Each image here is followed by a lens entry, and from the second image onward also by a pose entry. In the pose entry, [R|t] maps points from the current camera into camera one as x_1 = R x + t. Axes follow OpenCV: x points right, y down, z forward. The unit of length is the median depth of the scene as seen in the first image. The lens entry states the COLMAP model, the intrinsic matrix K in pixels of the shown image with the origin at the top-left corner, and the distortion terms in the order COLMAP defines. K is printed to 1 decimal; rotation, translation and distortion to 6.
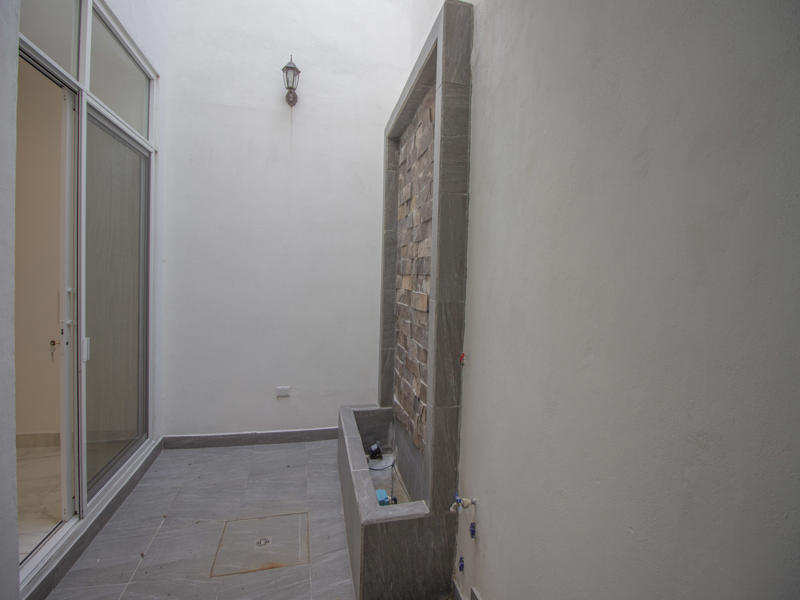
lens RADIAL K [[425.1, 0, 402.4], [0, 425.1, 282.7], [0, 0, 1]] dist [0.000353, -0.017829]
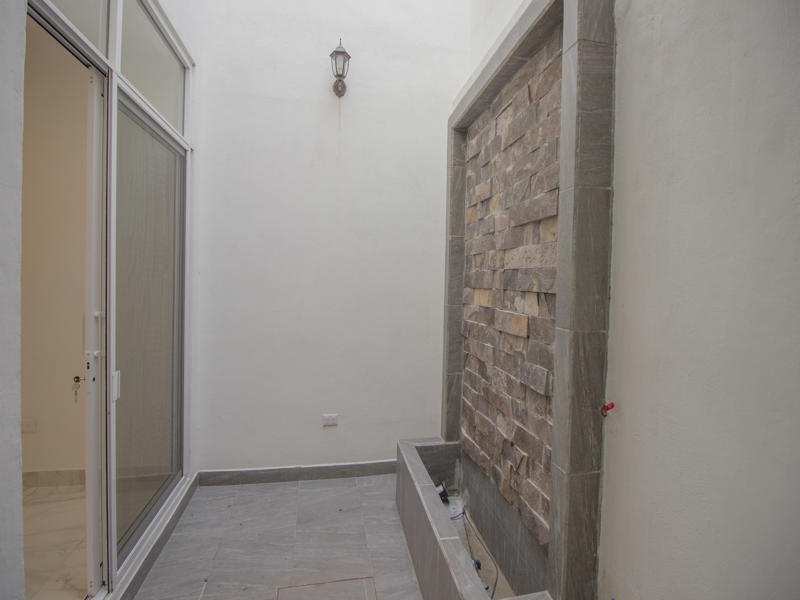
lens RADIAL K [[432.4, 0, 399.7], [0, 432.4, 281.5], [0, 0, 1]] dist [0.000581, -0.017952]
pose [[0.998588, -0.006160, -0.052763, -0.121147], [0.005446, 0.999892, -0.013671, -0.023808], [0.052842, 0.013365, 0.998513, 0.151168]]
